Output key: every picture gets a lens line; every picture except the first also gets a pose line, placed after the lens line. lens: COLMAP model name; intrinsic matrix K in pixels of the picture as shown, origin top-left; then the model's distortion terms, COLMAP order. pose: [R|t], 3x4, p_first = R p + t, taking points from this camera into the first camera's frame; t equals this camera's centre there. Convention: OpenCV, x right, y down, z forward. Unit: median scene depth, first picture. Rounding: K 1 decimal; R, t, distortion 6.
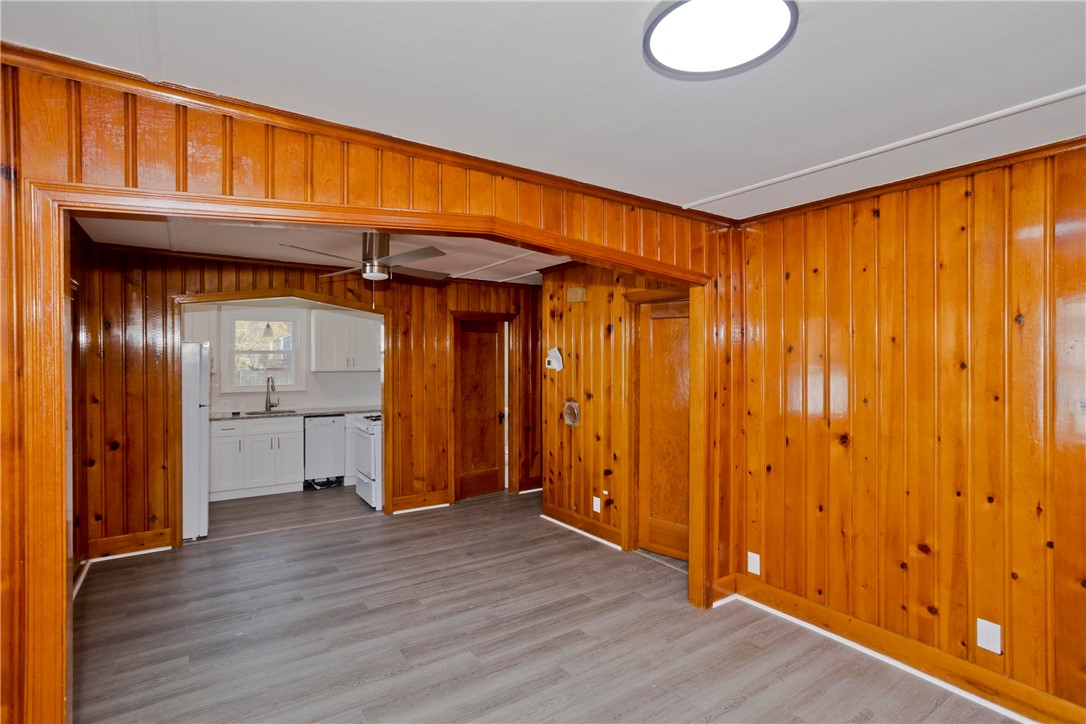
lens RADIAL K [[524.9, 0, 550.1], [0, 524.9, 362.5], [0, 0, 1]] dist [-0.032374, 0.020000]
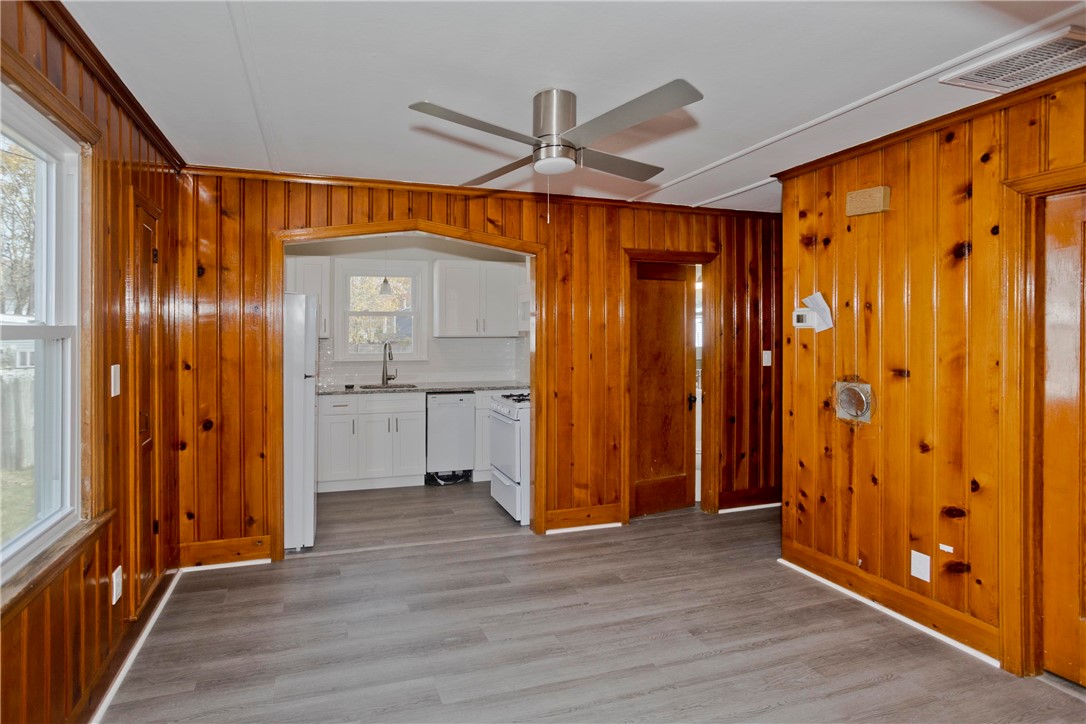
lens RADIAL K [[524.9, 0, 514.7], [0, 524.9, 335.8], [0, 0, 1]] dist [-0.032374, 0.020000]
pose [[0.969371, 0.002211, -0.245591, -0.185962], [-0.003706, 0.999977, -0.005626, 0.026523], [0.245573, 0.006364, 0.969357, 0.329146]]
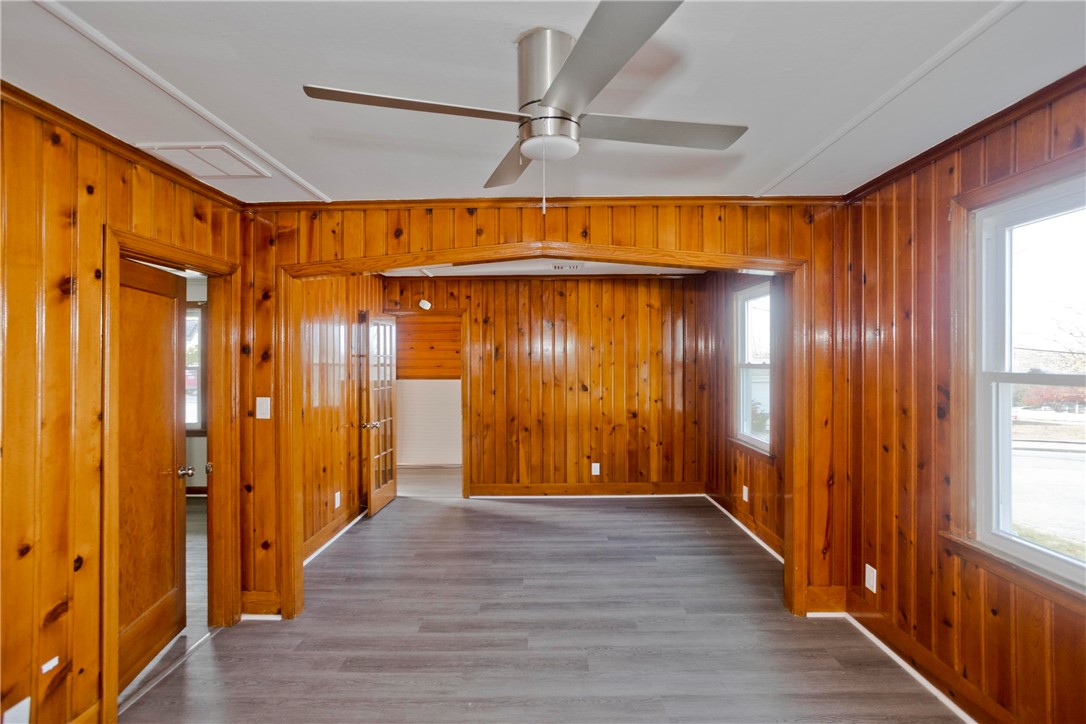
lens RADIAL K [[524.9, 0, 544.7], [0, 524.9, 356.5], [0, 0, 1]] dist [-0.032374, 0.020000]
pose [[-0.812566, 0.004112, 0.582854, -0.435066], [0.010387, 0.999918, 0.007426, -0.002888], [-0.582776, 0.012088, -0.812543, 1.020093]]
